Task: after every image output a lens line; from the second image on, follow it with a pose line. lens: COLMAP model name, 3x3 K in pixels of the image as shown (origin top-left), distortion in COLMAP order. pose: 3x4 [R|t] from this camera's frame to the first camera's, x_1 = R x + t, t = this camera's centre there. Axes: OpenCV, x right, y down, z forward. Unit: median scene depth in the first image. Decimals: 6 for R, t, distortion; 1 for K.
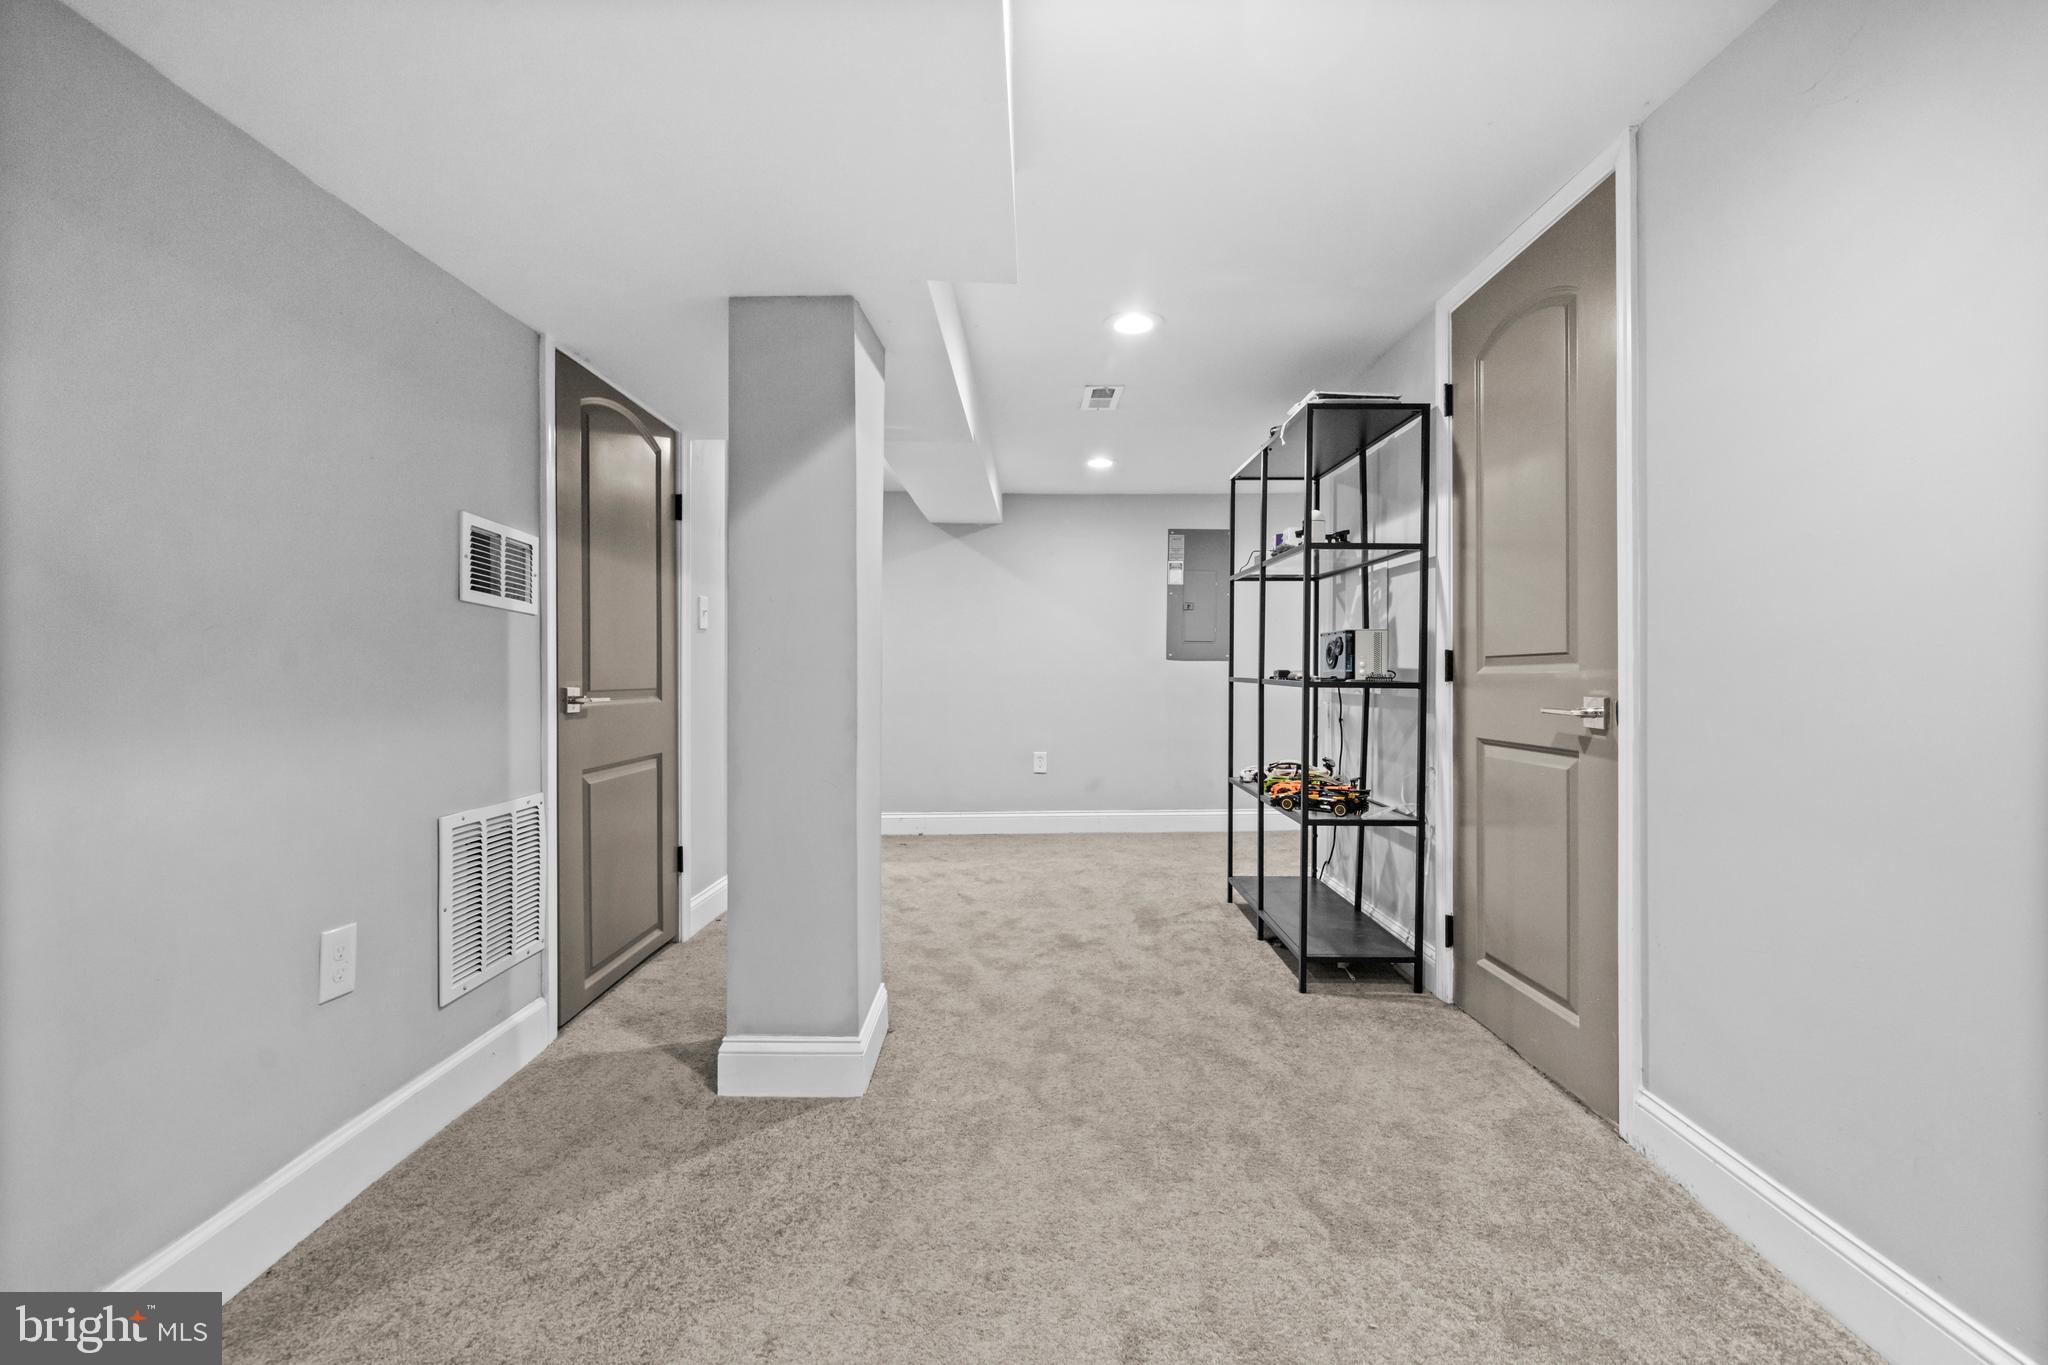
lens RADIAL K [[883.6, 0, 1019.8], [0, 883.6, 677.0], [0, 0, 1]] dist [0.002447, 0.000163]
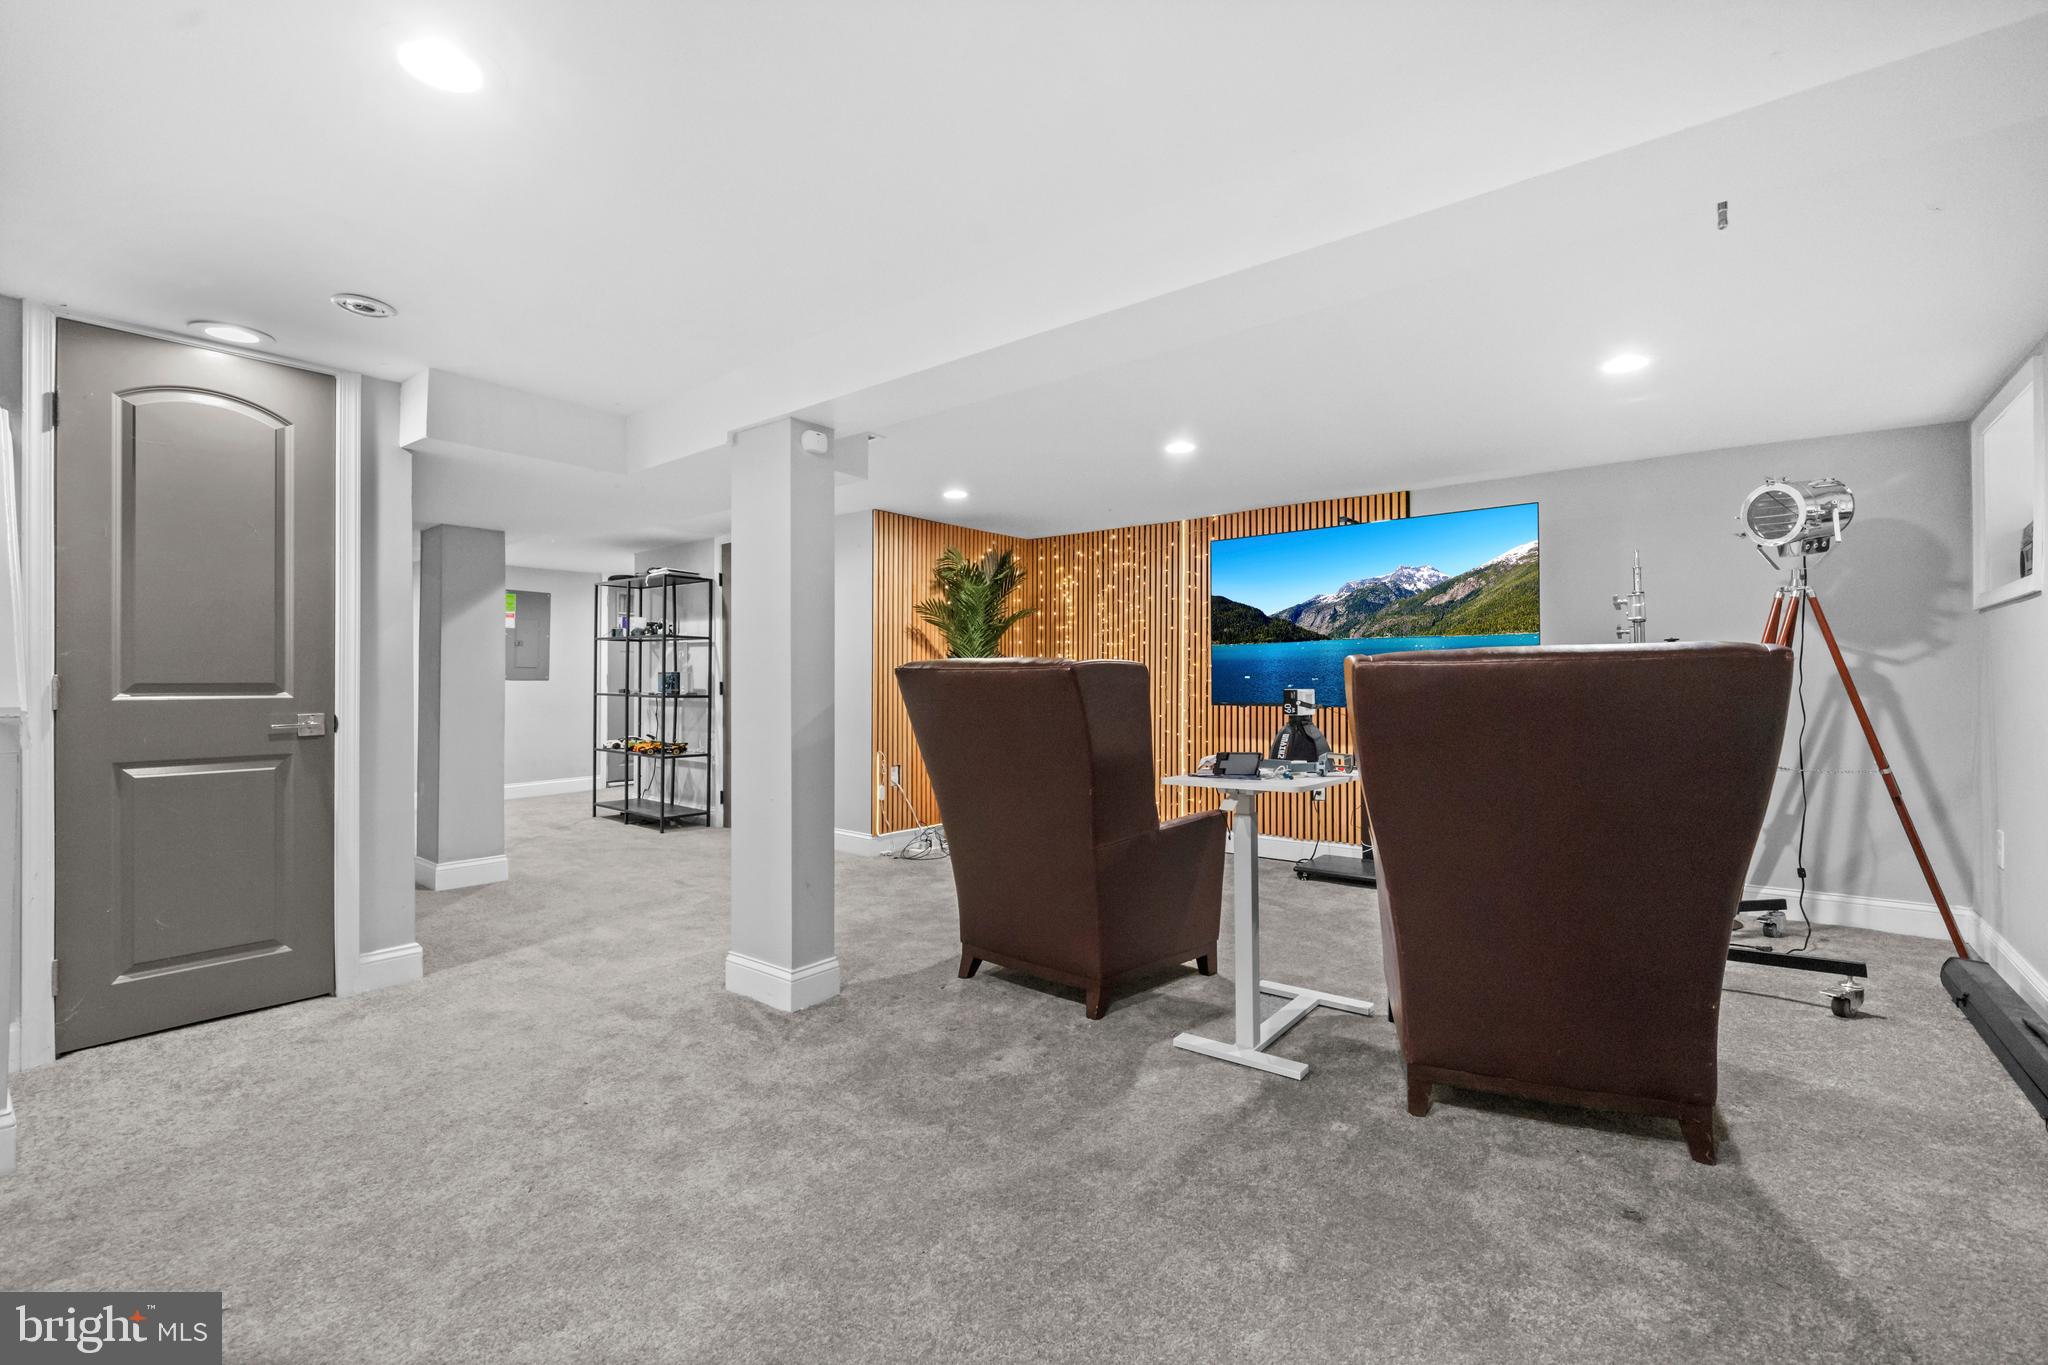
lens RADIAL K [[872.6, 0, 1021.5], [0, 872.6, 680.5], [0, 0, 1]] dist [-0.000388, -0.000020]
pose [[0.625320, 0.000302, 0.780368, -0.843654], [0.004612, 0.999981, -0.004083, -0.020455], [-0.780355, 0.006152, 0.625307, -1.109674]]
